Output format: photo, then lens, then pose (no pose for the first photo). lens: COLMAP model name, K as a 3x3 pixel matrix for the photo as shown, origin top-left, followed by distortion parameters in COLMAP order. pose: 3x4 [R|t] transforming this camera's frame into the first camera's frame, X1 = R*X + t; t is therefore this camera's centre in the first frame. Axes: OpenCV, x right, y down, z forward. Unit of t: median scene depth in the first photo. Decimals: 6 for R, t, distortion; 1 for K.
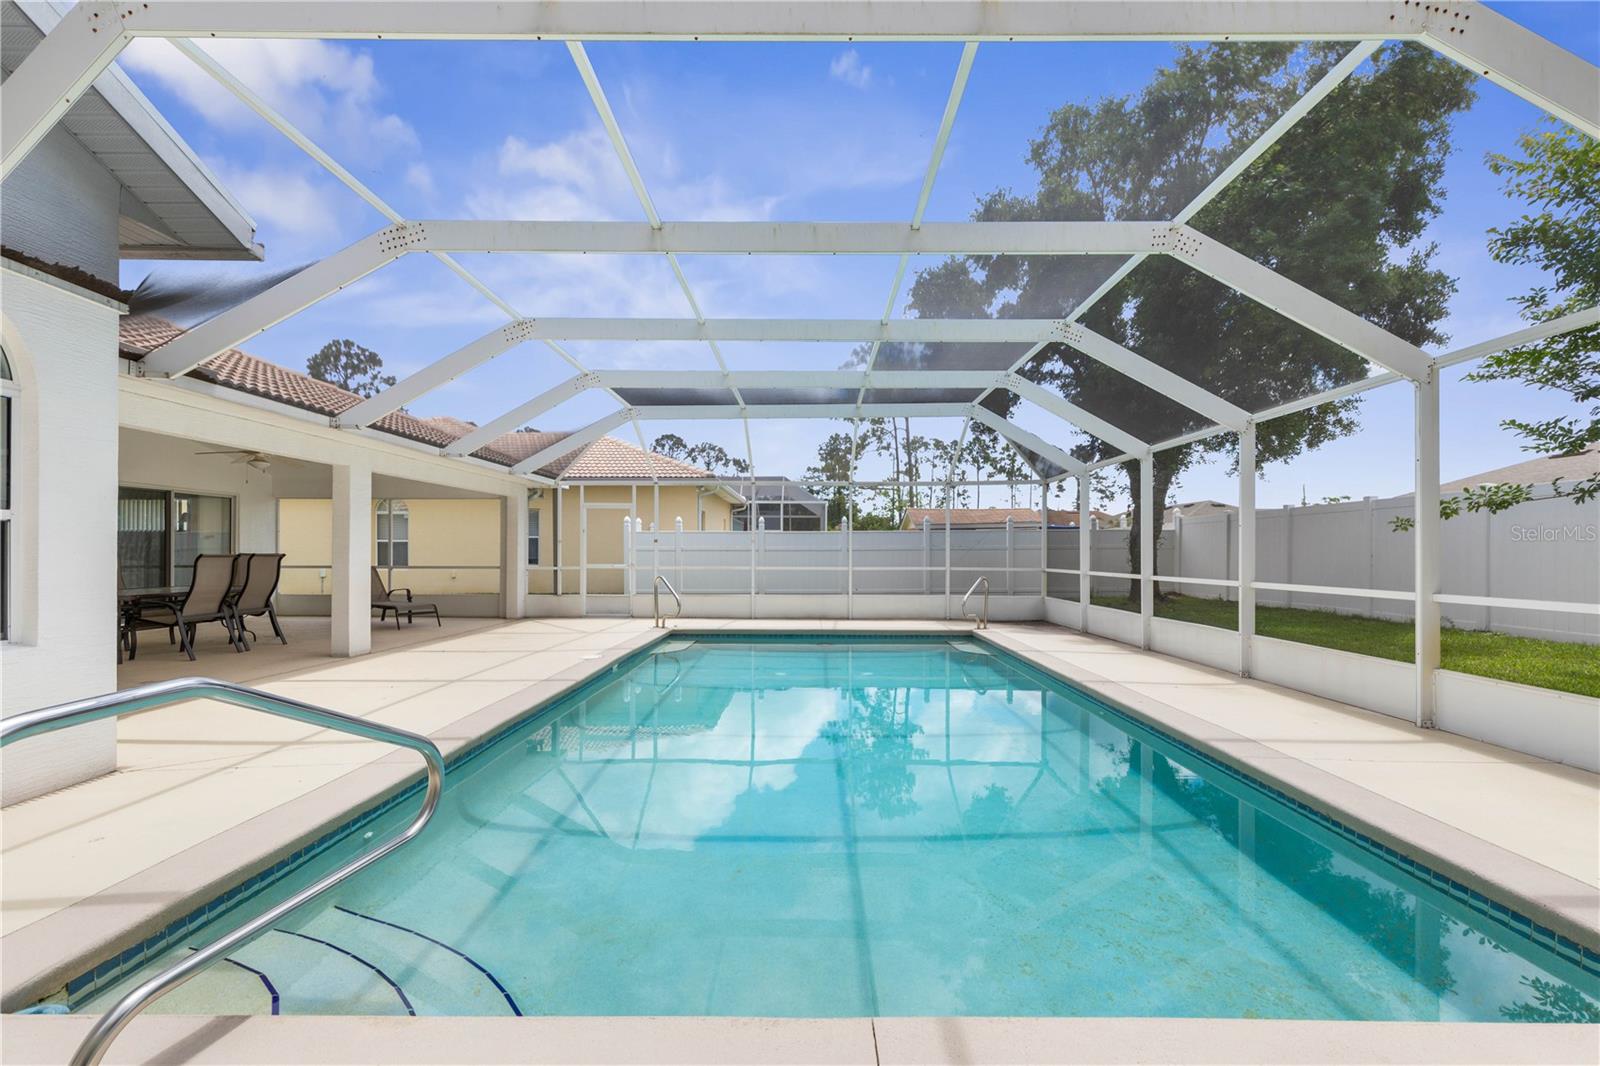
lens RADIAL K [[729.7, 0, 810.7], [0, 729.7, 552.6], [0, 0, 1]] dist [0.003729, -0.000057]
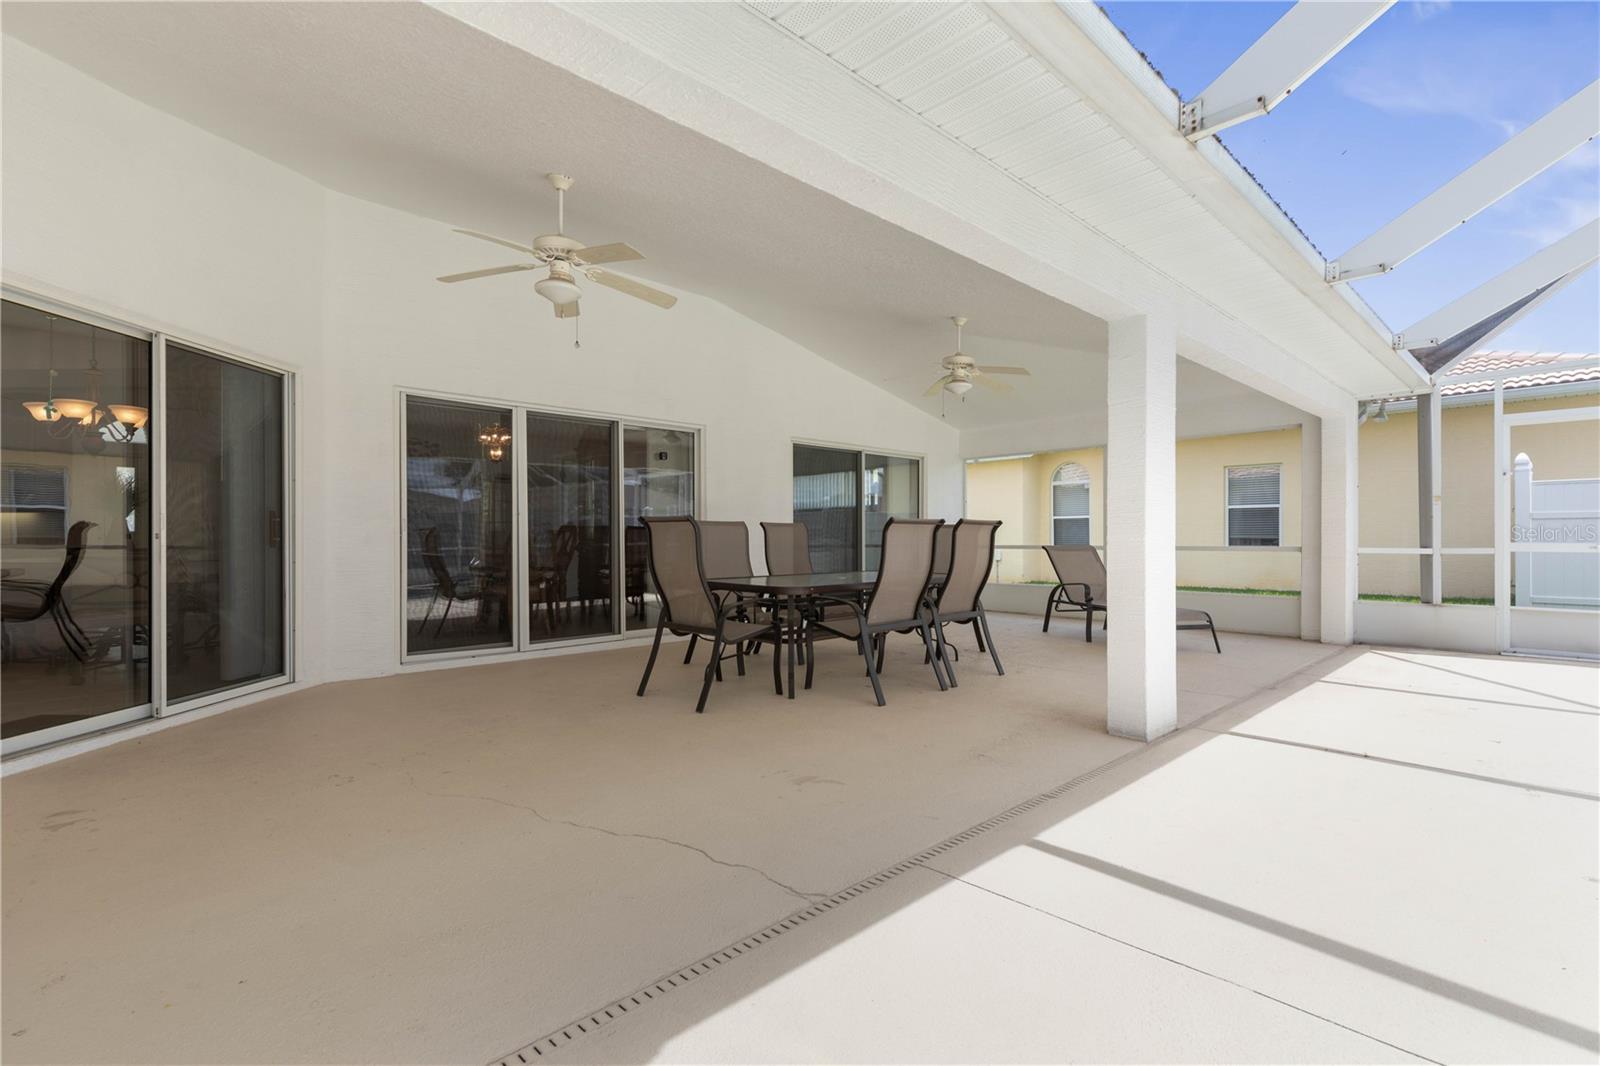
lens RADIAL K [[724.0, 0, 801.8], [0, 724.0, 540.0], [0, 0, 1]] dist [0.003666, 0.000228]
pose [[0.689130, -0.001299, -0.724637, -0.308921], [0.004828, 0.999984, 0.002800, 0.011399], [0.724622, -0.005428, 0.689125, 0.366080]]
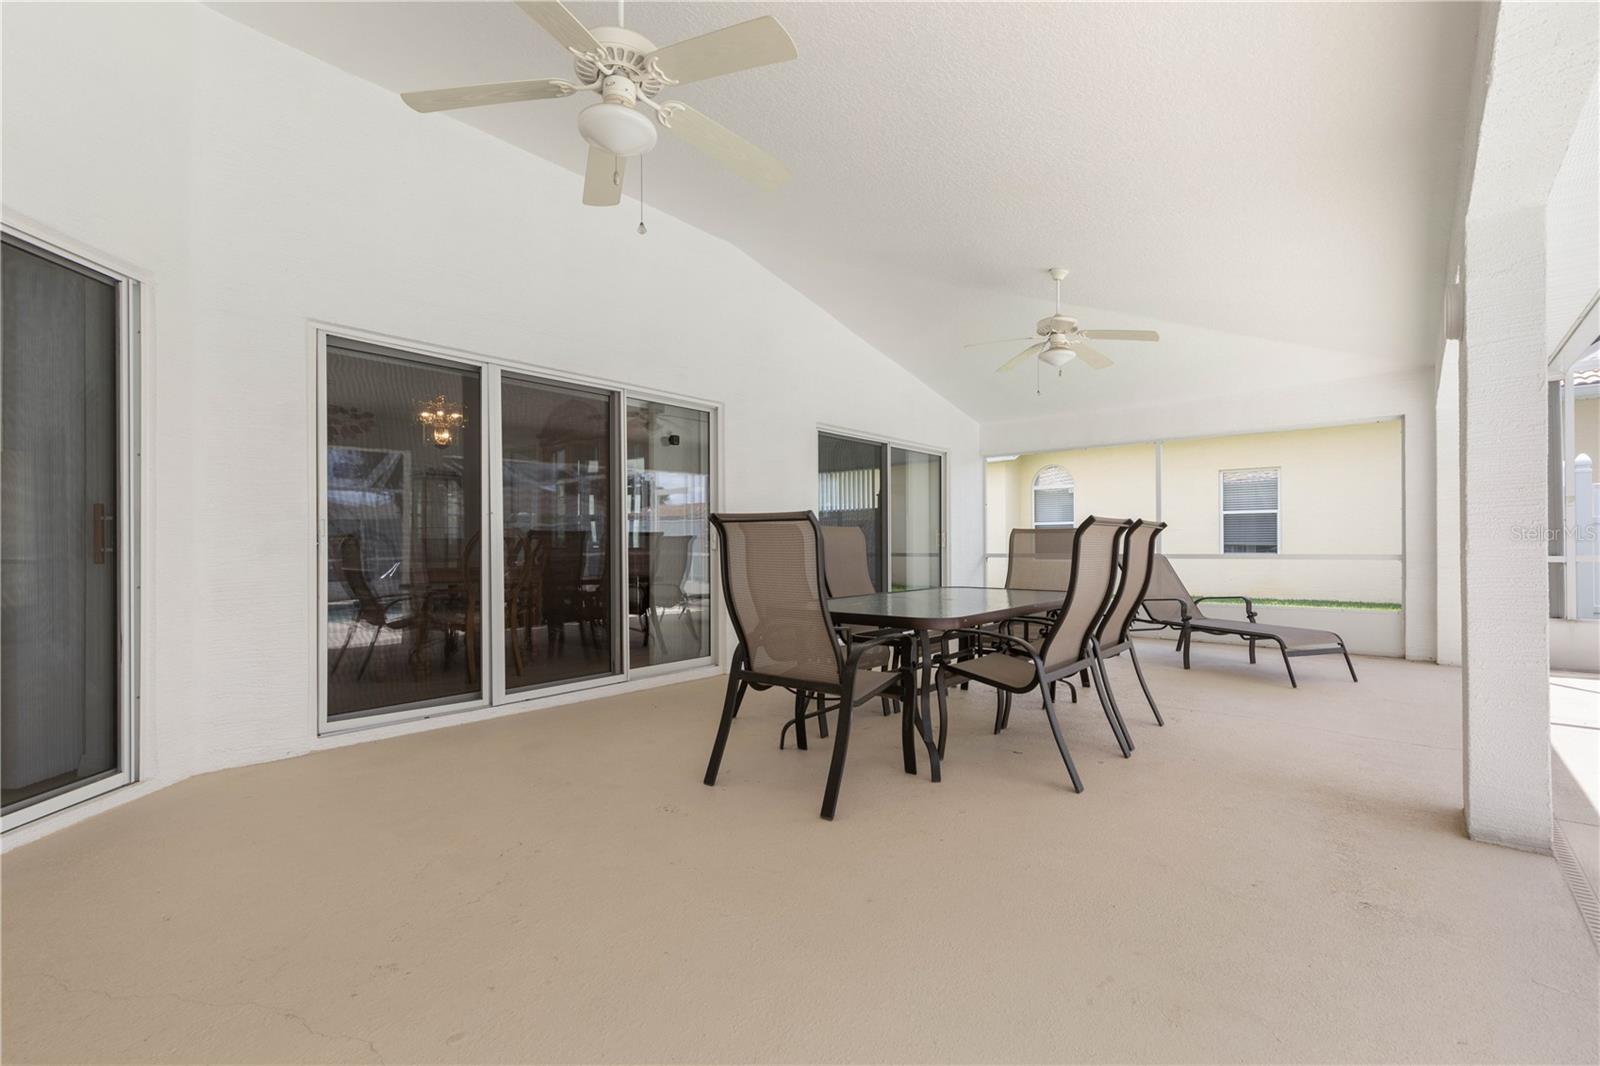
lens RADIAL K [[718.3, 0, 802.6], [0, 718.3, 544.3], [0, 0, 1]] dist [0.003938, 0.000266]
pose [[0.766041, -0.007001, -0.642754, -0.458946], [0.007573, 0.999970, -0.001866, 0.010934], [0.642747, -0.003438, 0.766071, 0.395836]]
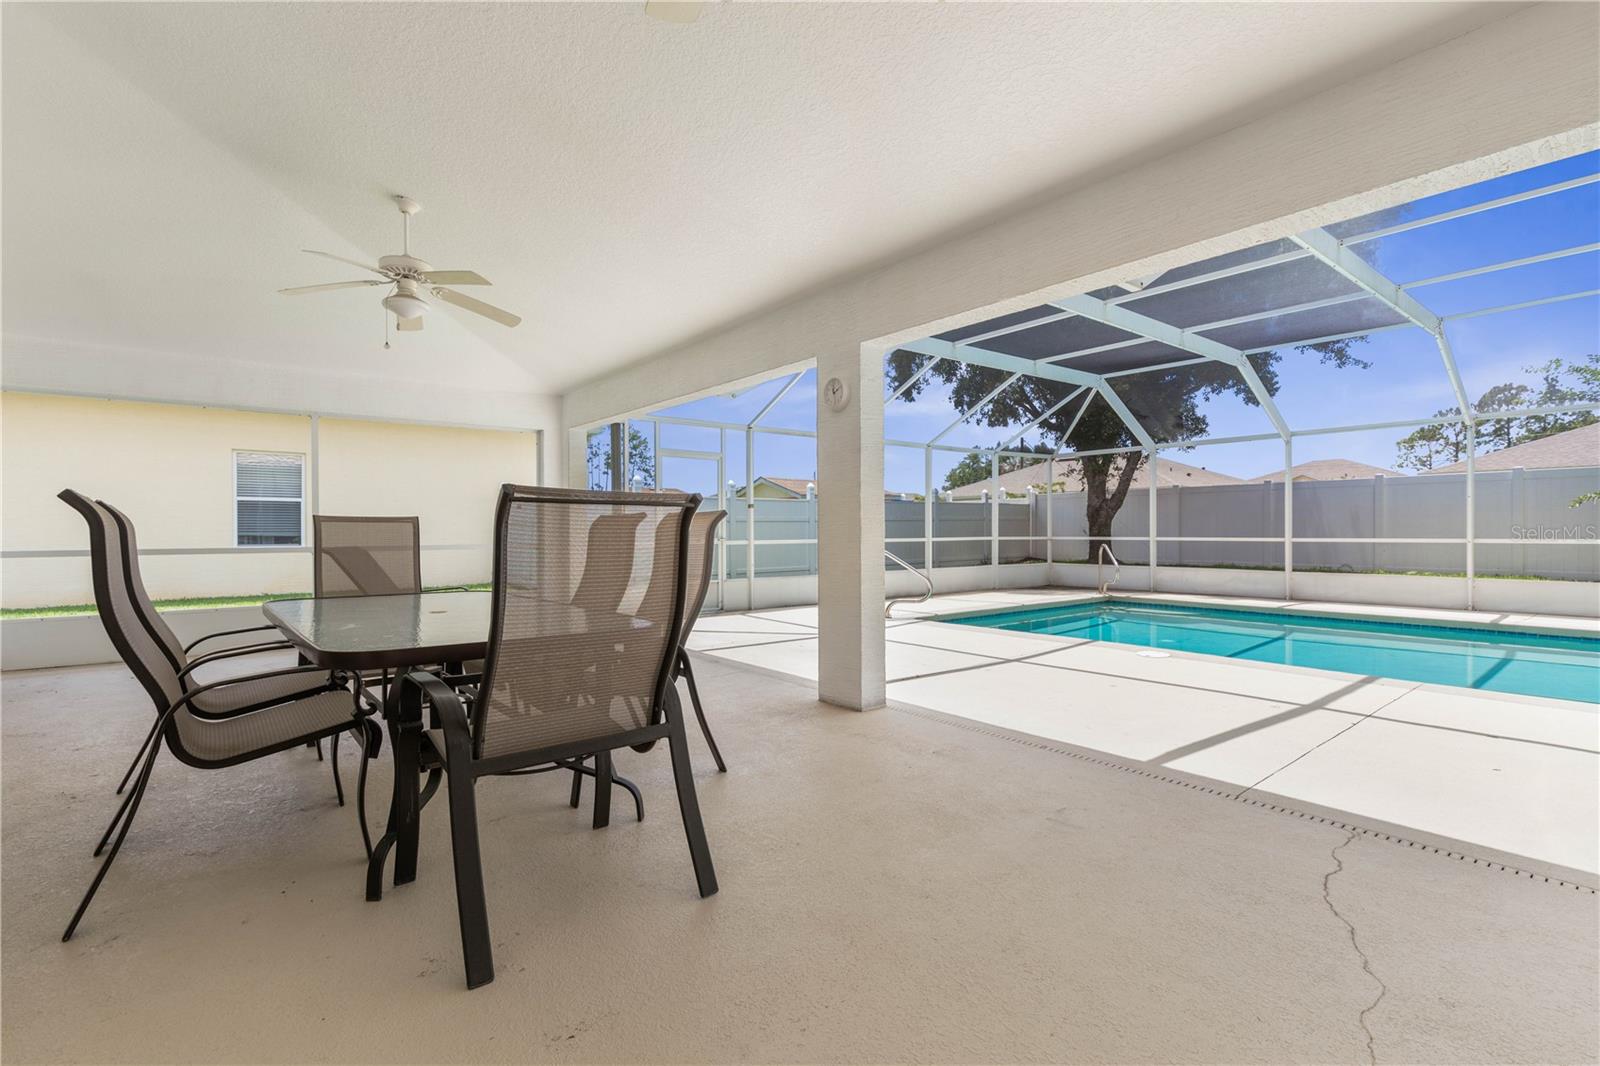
lens RADIAL K [[729.4, 0, 815.5], [0, 729.4, 535.9], [0, 0, 1]] dist [0.009336, -0.000195]
pose [[0.775232, -0.009799, 0.631601, -0.686326], [0.004305, 0.999938, 0.010230, 0.008237], [-0.631662, -0.005211, 0.775226, 0.419457]]
